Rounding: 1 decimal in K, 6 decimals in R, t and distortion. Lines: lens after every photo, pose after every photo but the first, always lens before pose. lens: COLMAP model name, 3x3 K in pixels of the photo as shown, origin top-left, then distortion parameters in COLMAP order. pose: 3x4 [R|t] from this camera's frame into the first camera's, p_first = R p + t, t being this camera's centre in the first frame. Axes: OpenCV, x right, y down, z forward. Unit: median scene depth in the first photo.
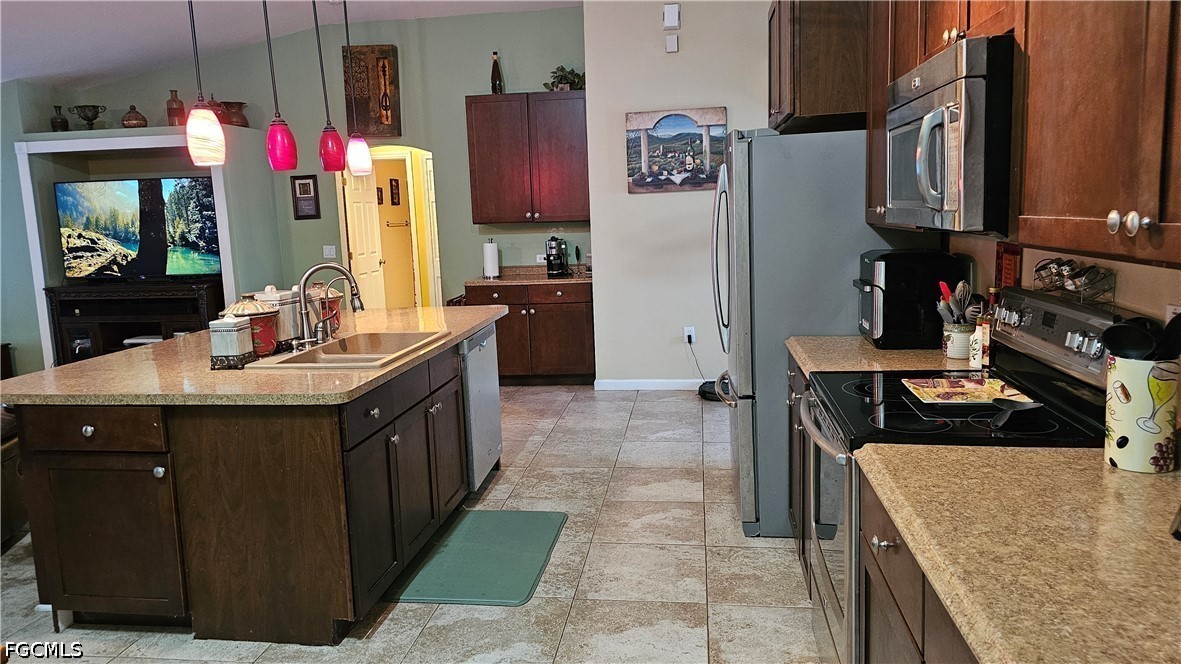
lens RADIAL K [[789.8, 0, 589.3], [0, 789.8, 314.3], [0, 0, 1]] dist [0.070739, -0.067784]
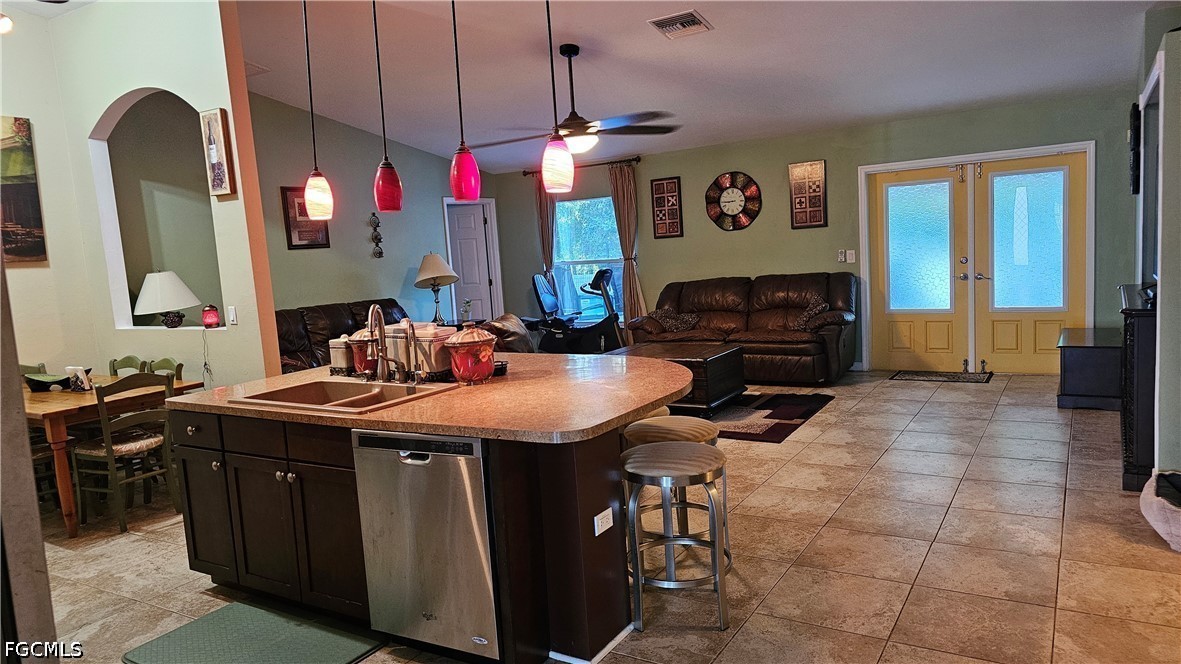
lens RADIAL K [[784.9, 0, 589.4], [0, 784.9, 336.9], [0, 0, 1]] dist [0.073655, -0.068863]
pose [[-0.404670, 0.173405, -0.897872, 0.455375], [-0.041576, 0.977353, 0.207493, -0.241077], [0.913517, 0.121295, -0.388296, 1.638975]]
